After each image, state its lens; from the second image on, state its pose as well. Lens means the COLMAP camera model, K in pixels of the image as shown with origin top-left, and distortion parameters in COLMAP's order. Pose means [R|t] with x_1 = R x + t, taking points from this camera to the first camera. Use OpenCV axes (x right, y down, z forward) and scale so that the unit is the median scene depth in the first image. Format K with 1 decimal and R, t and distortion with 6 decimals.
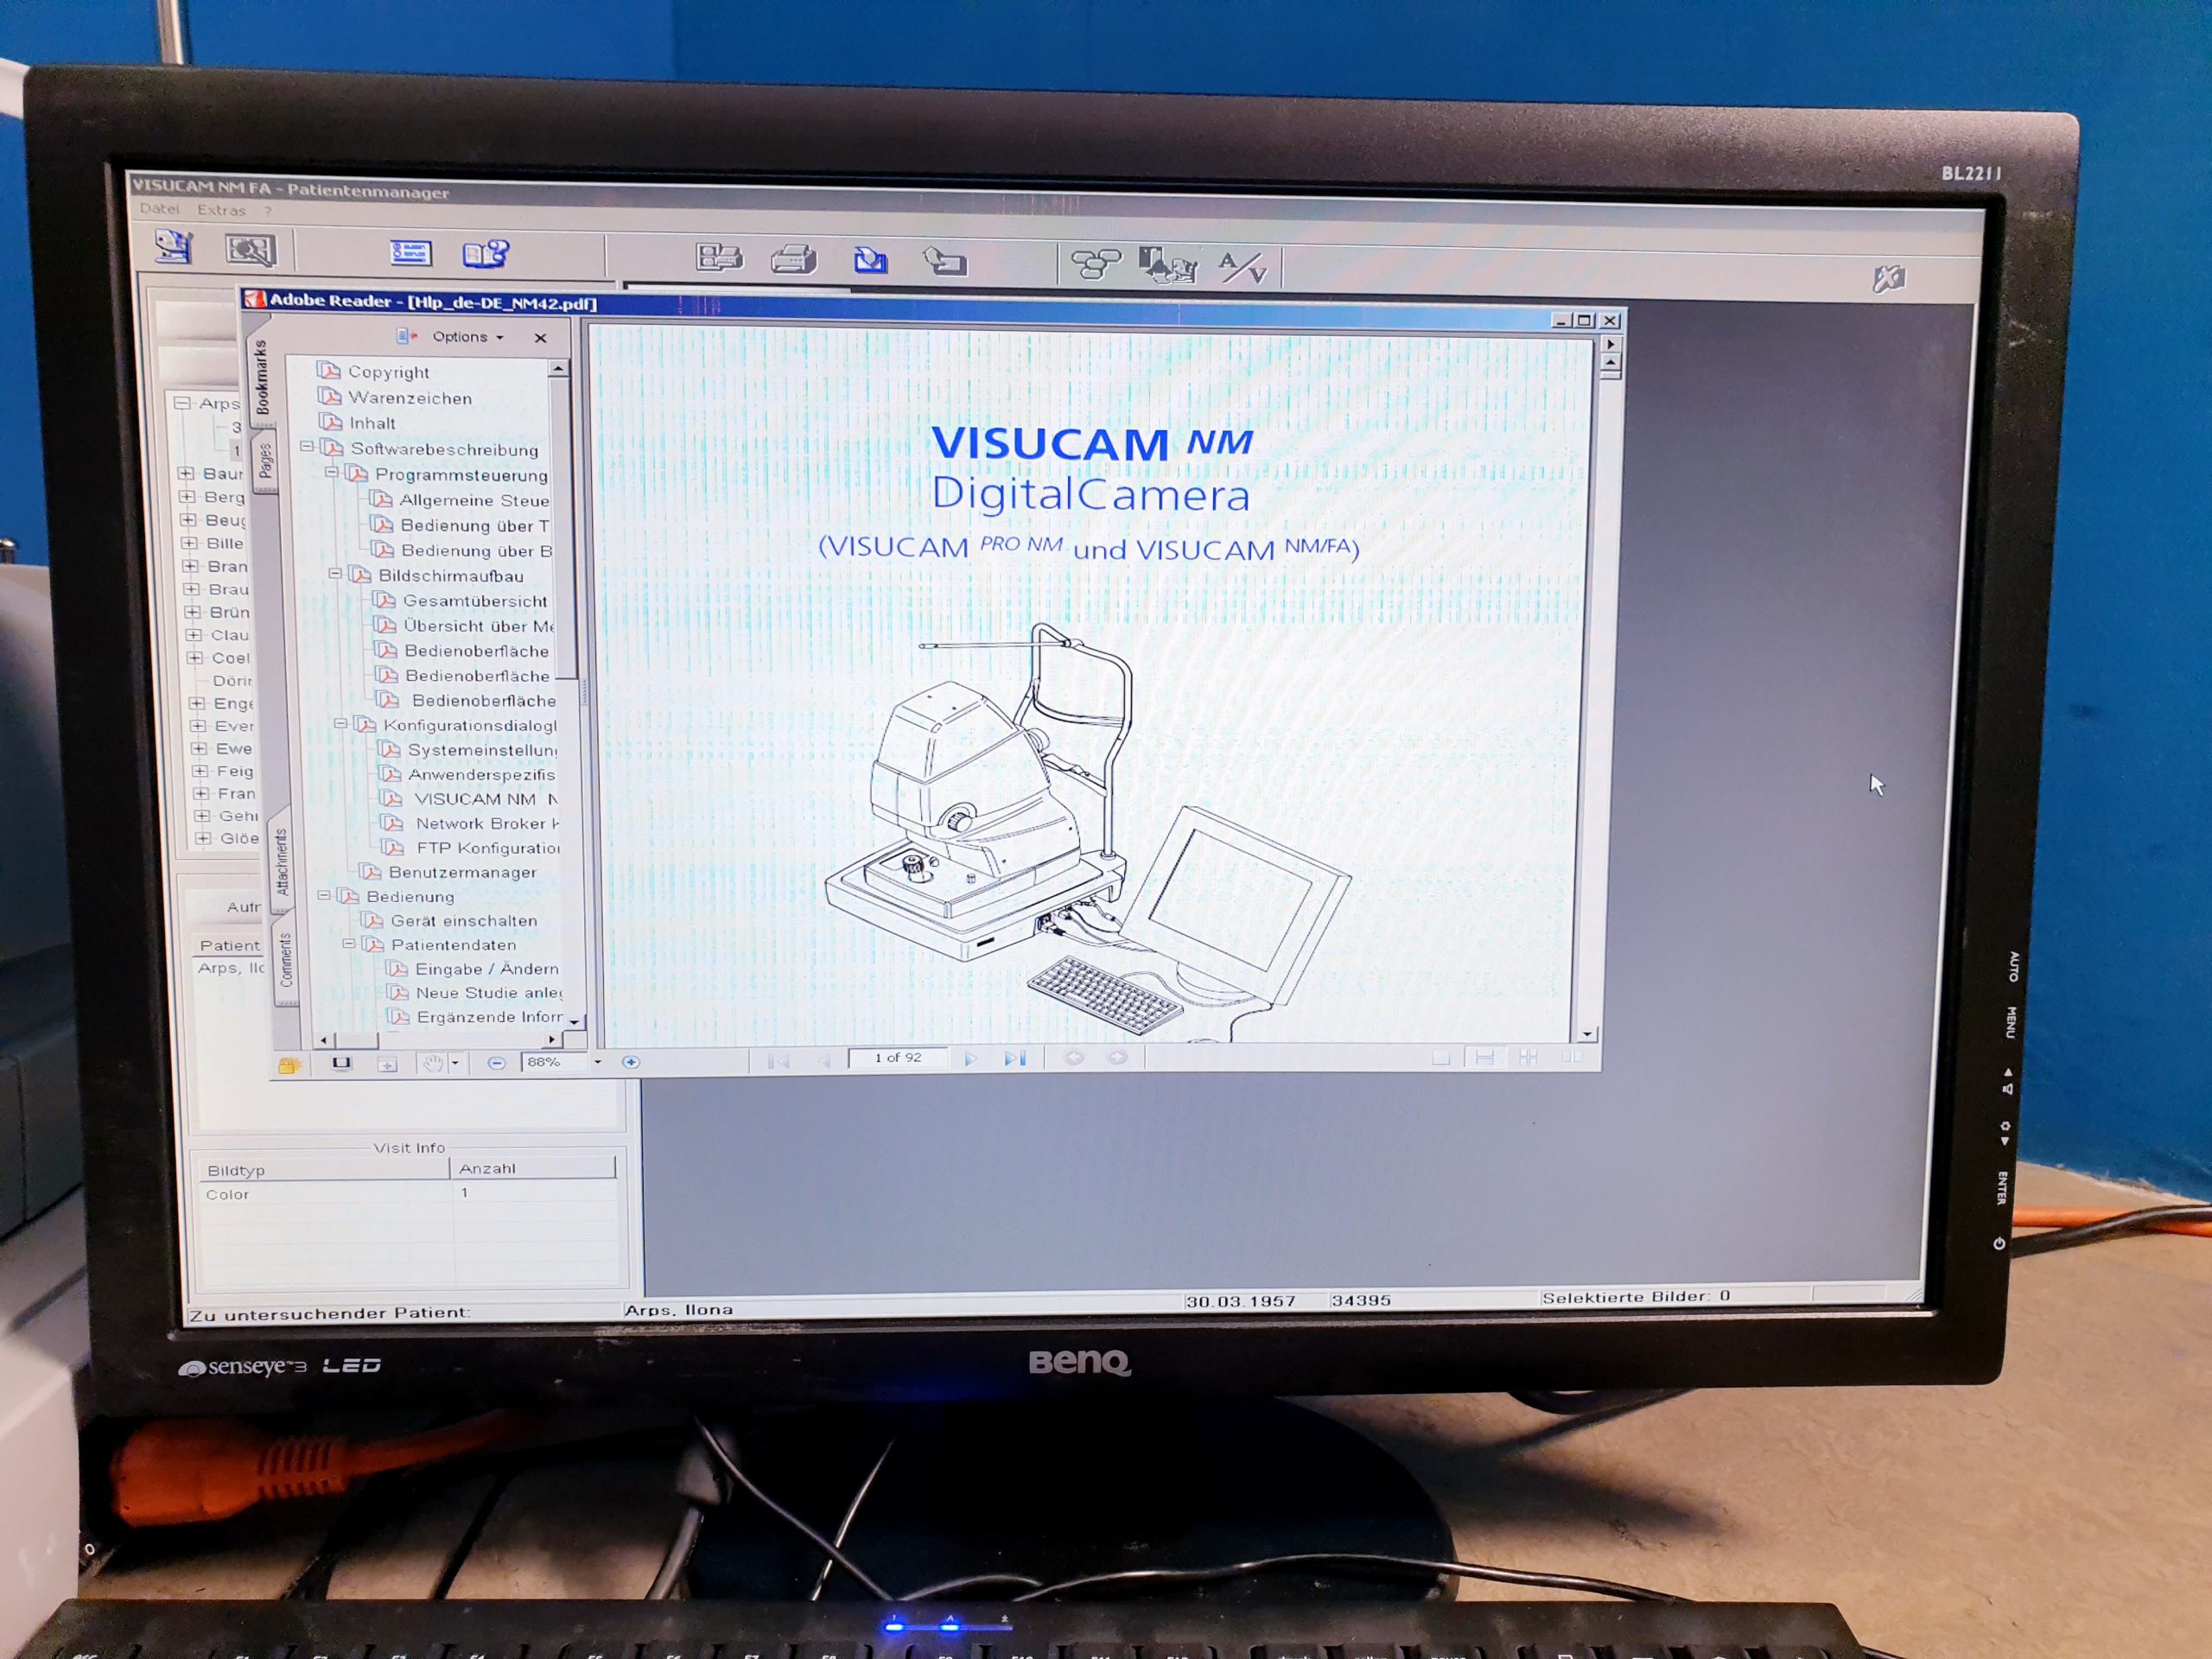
lens RADIAL K [[1769.8, 0, 1090.5], [0, 1769.8, 825.0], [0, 0, 1]] dist [-0.007170, 0.030225]
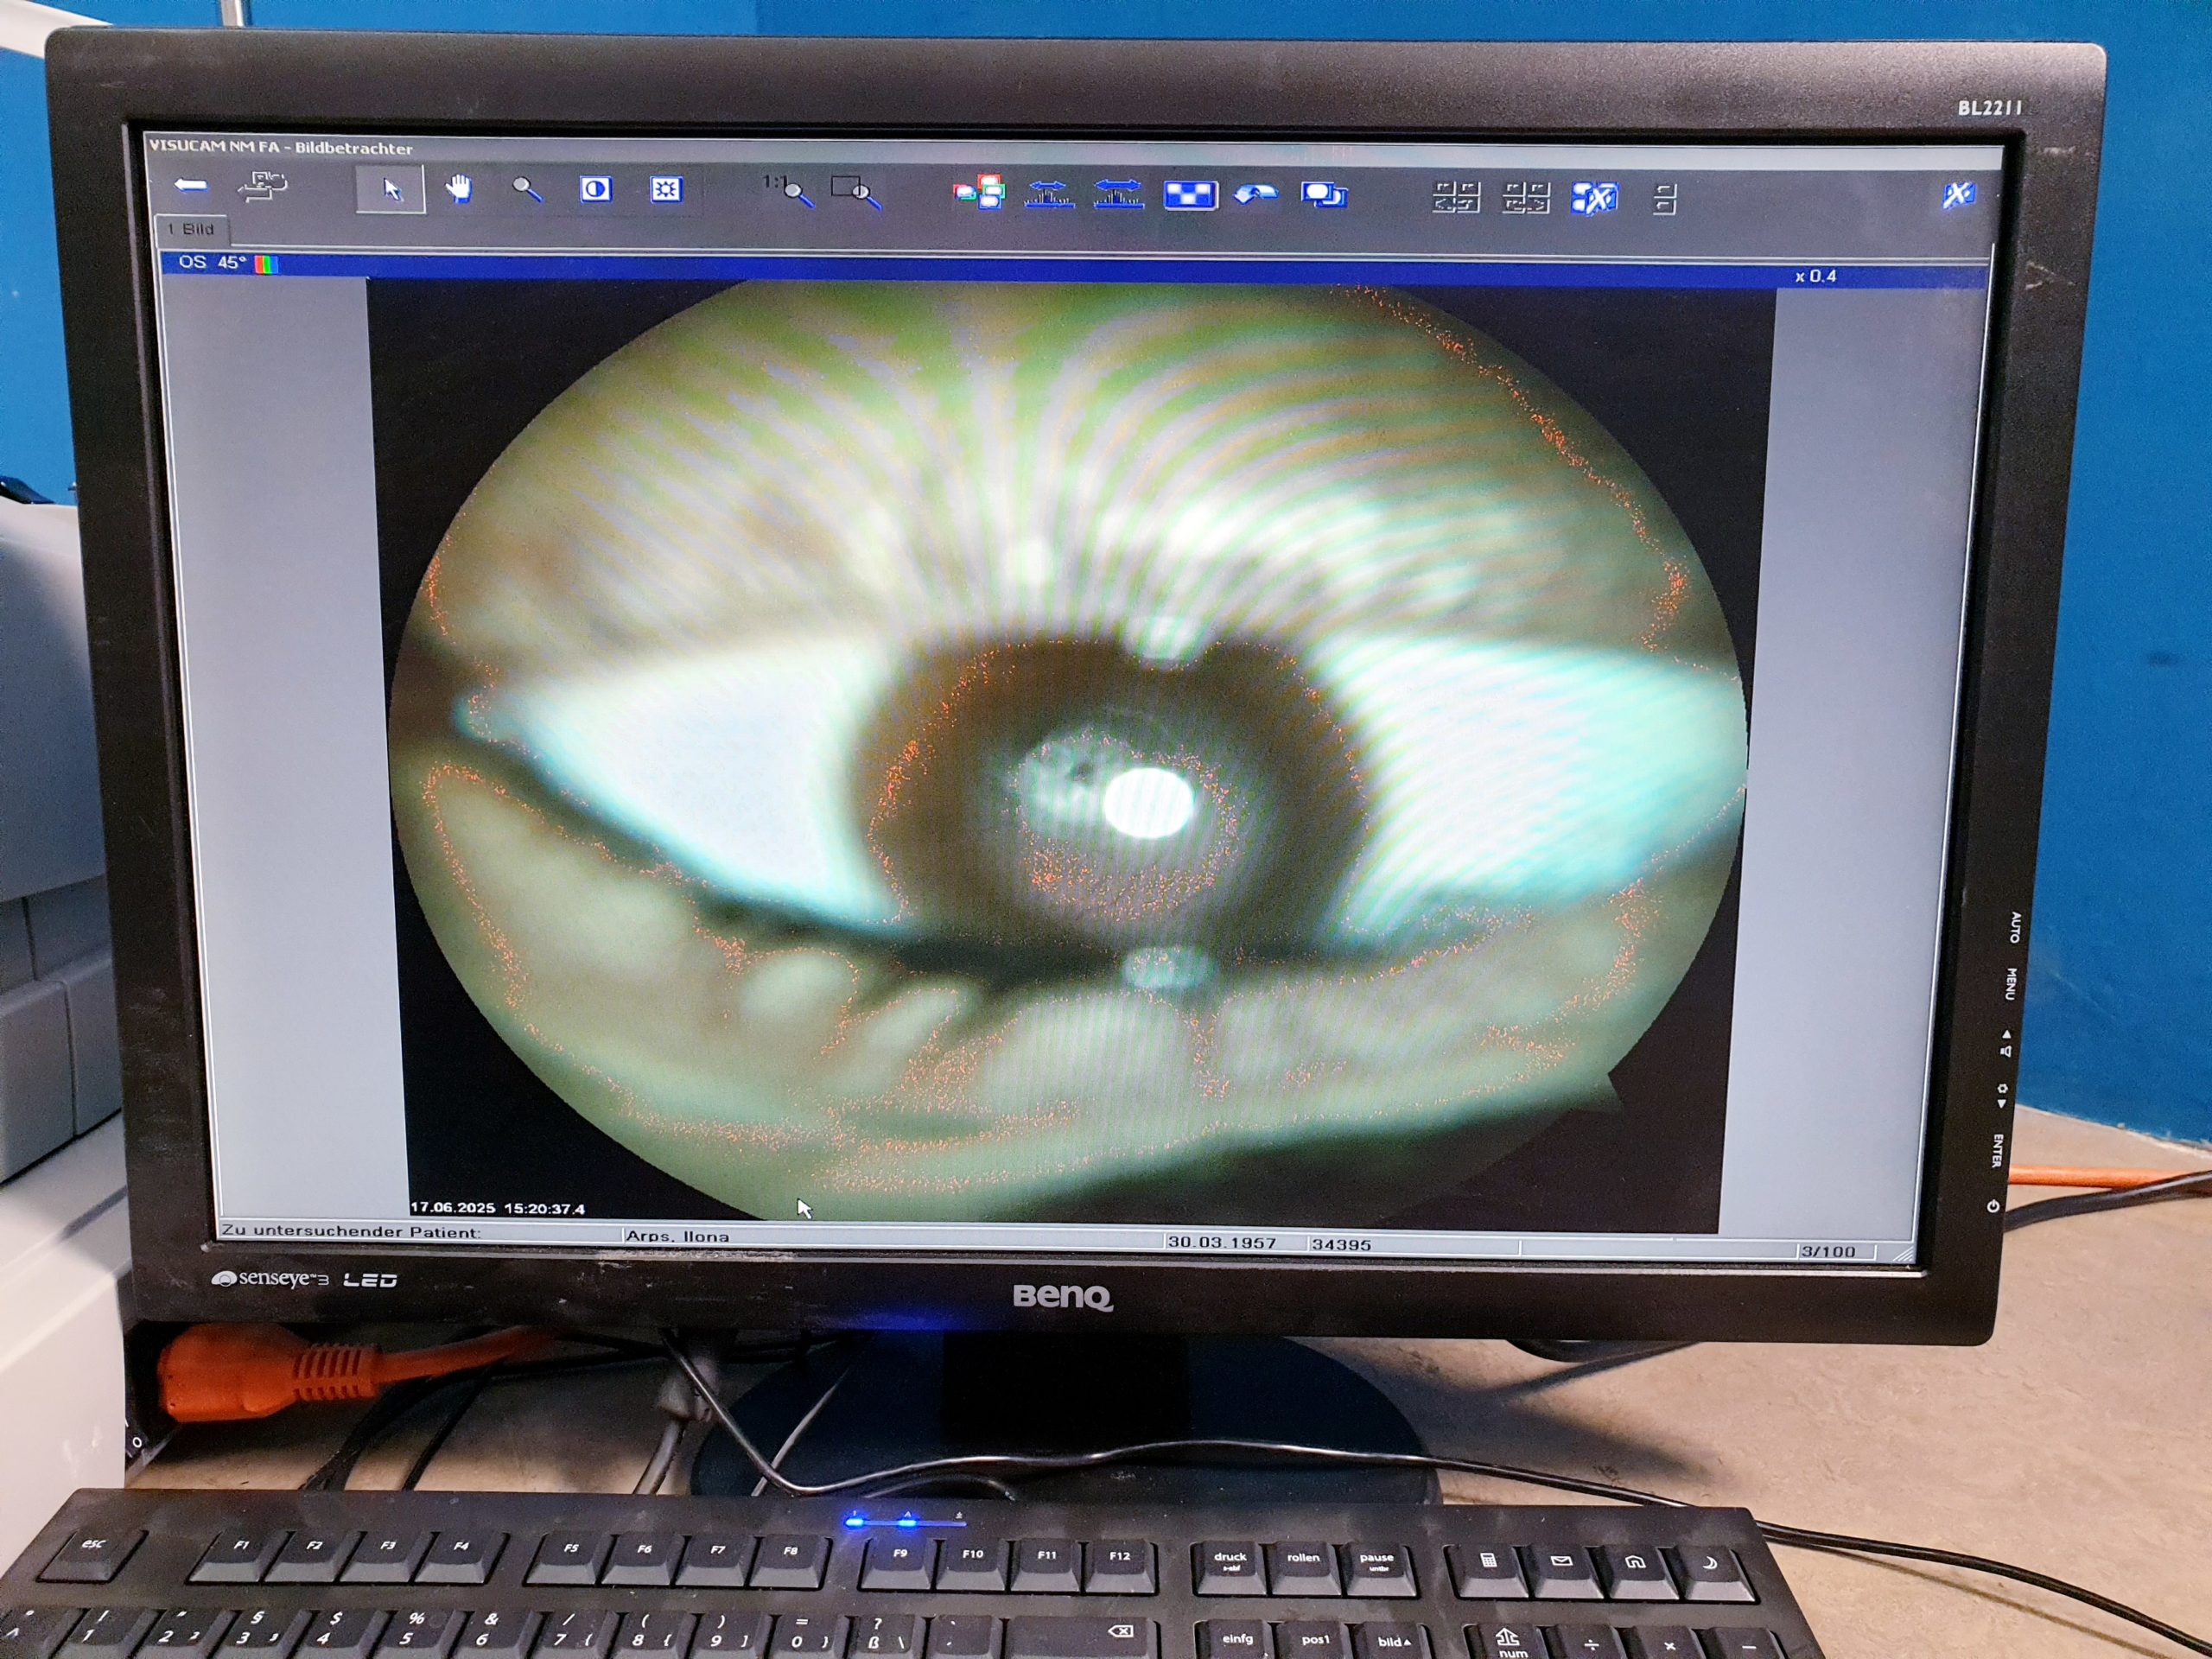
lens RADIAL K [[1769.8, 0, 1087.4], [0, 1769.8, 826.9], [0, 0, 1]] dist [-0.007170, 0.030225]
pose [[0.997799, 0.012648, -0.065096, 0.071671], [-0.010004, 0.999118, 0.040780, -0.010610], [0.065554, -0.040039, 0.997045, -0.010412]]
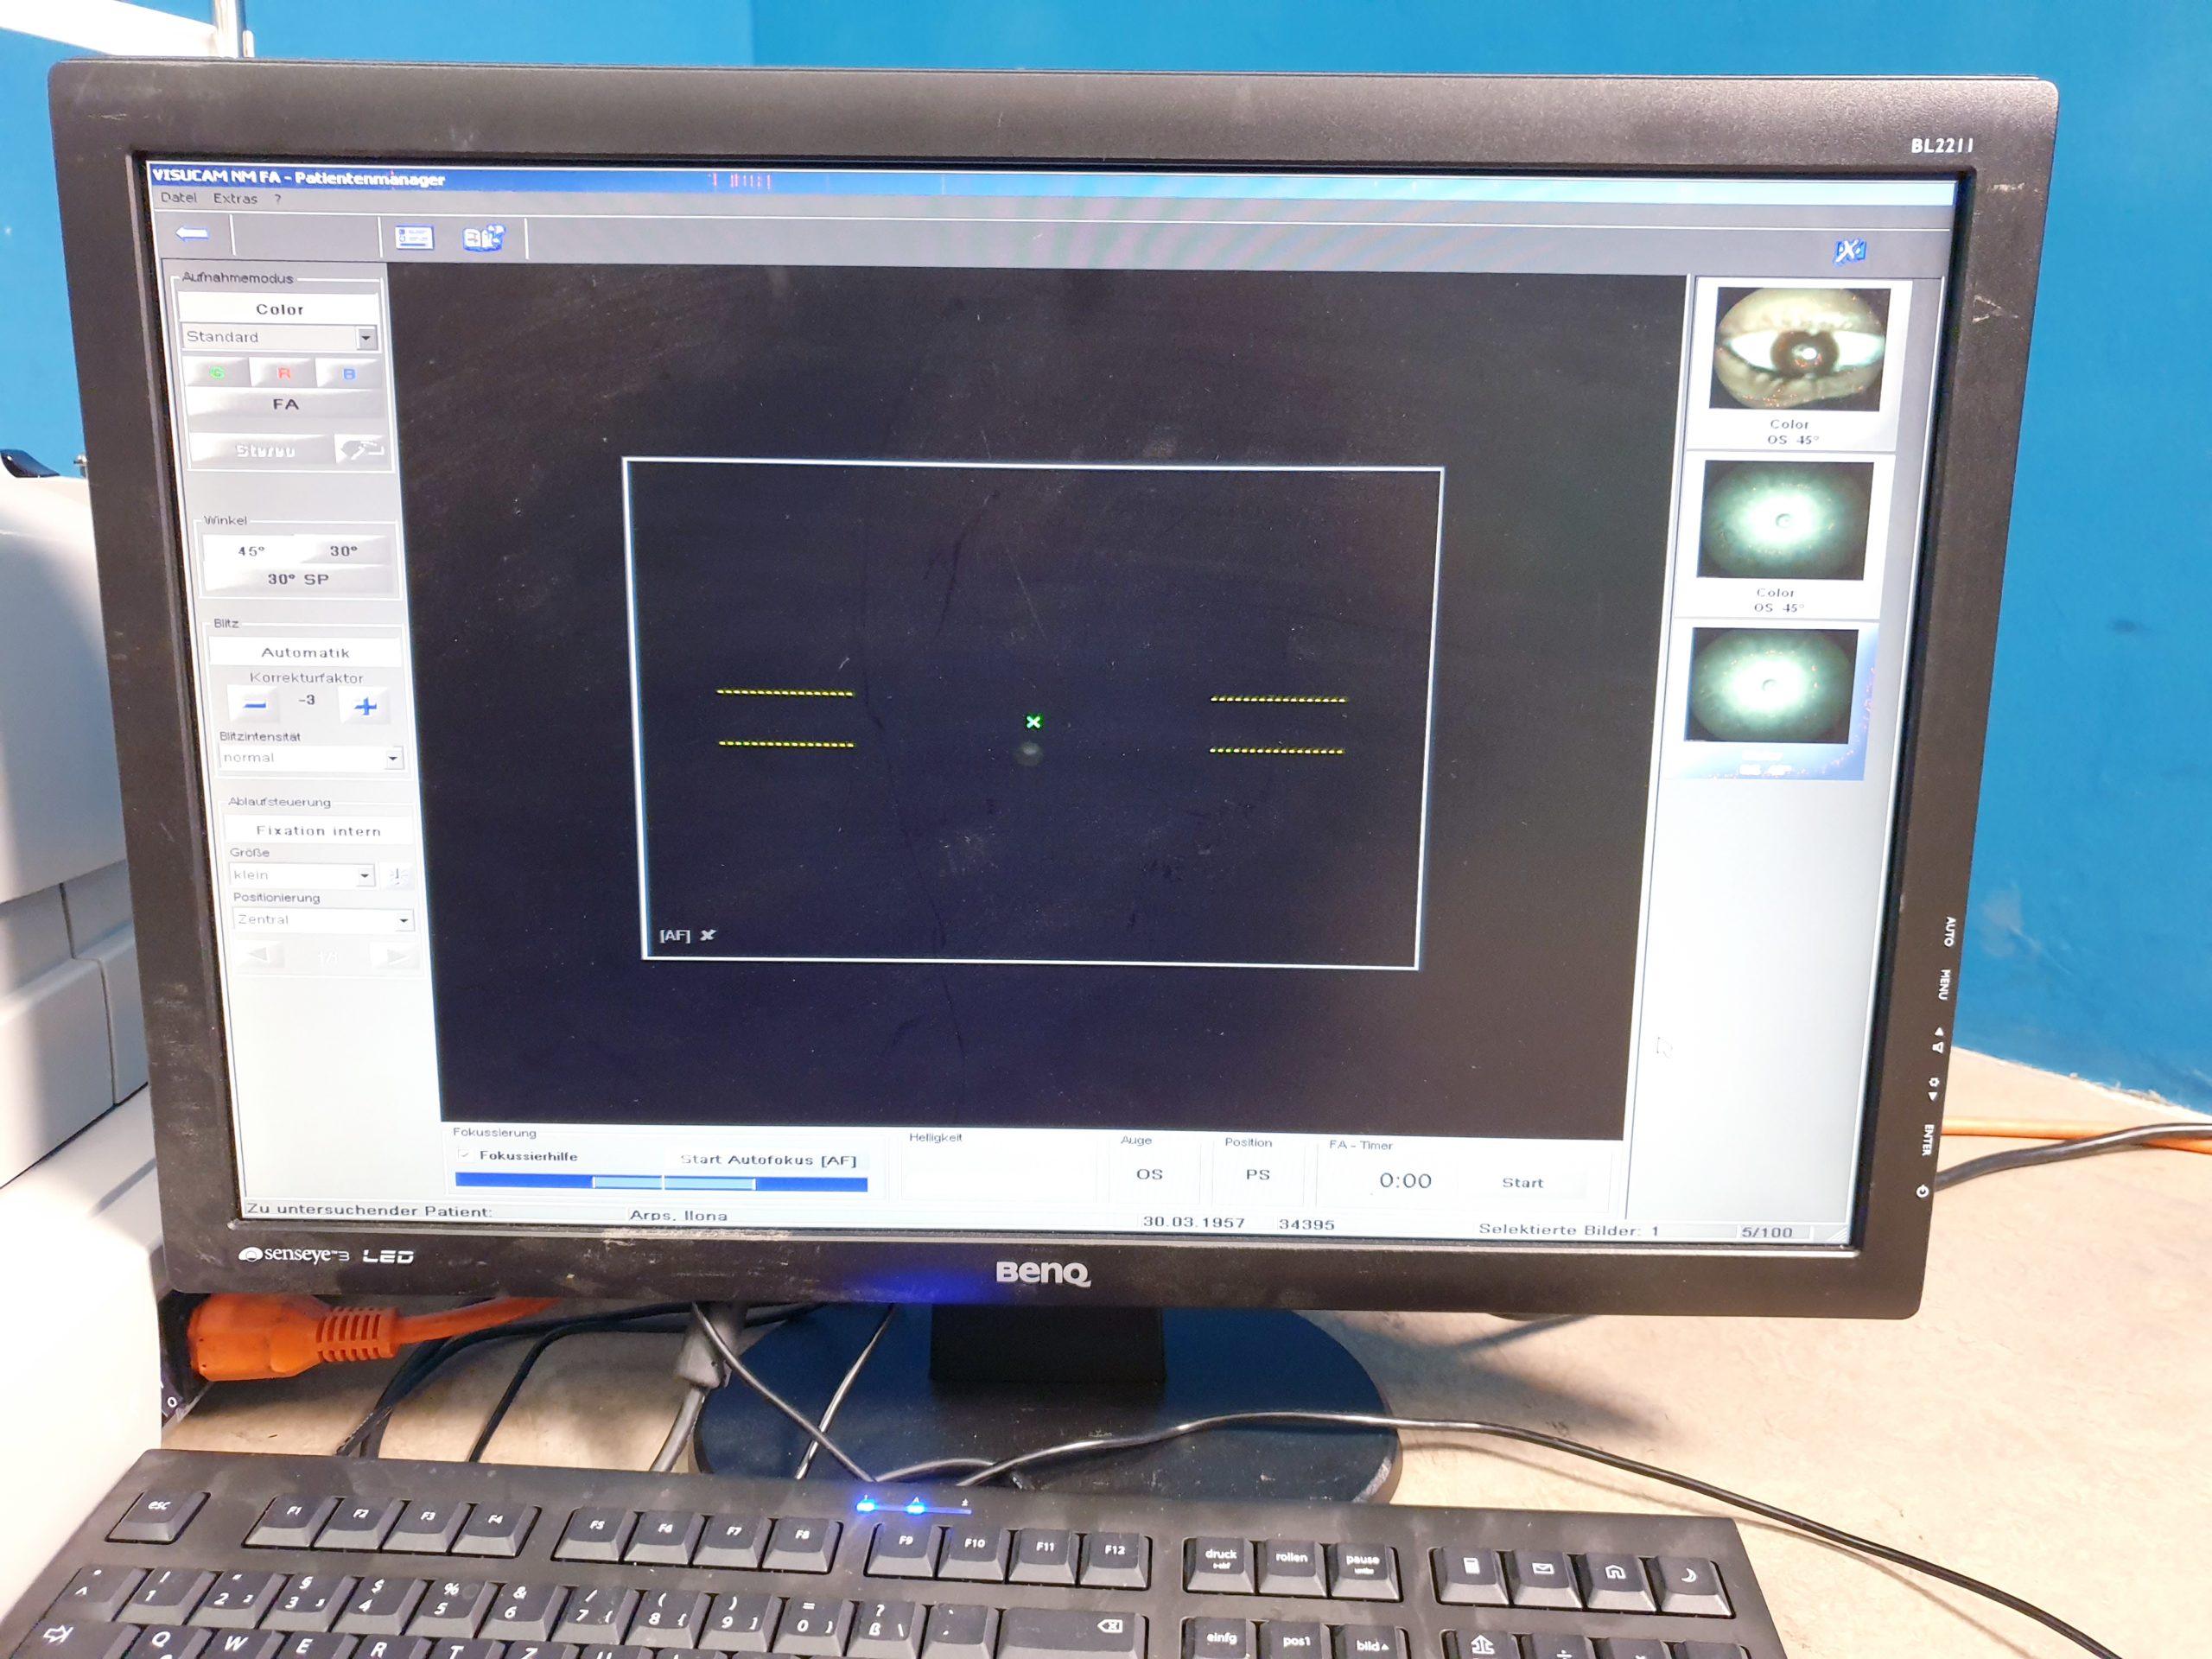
lens RADIAL K [[1769.8, 0, 1090.2], [0, 1769.8, 813.3], [0, 0, 1]] dist [-0.007170, 0.030225]
pose [[0.997828, 0.017757, -0.063438, 0.086655], [-0.011770, 0.995546, 0.093539, -0.079218], [0.064817, -0.092589, 0.993592, -0.050357]]
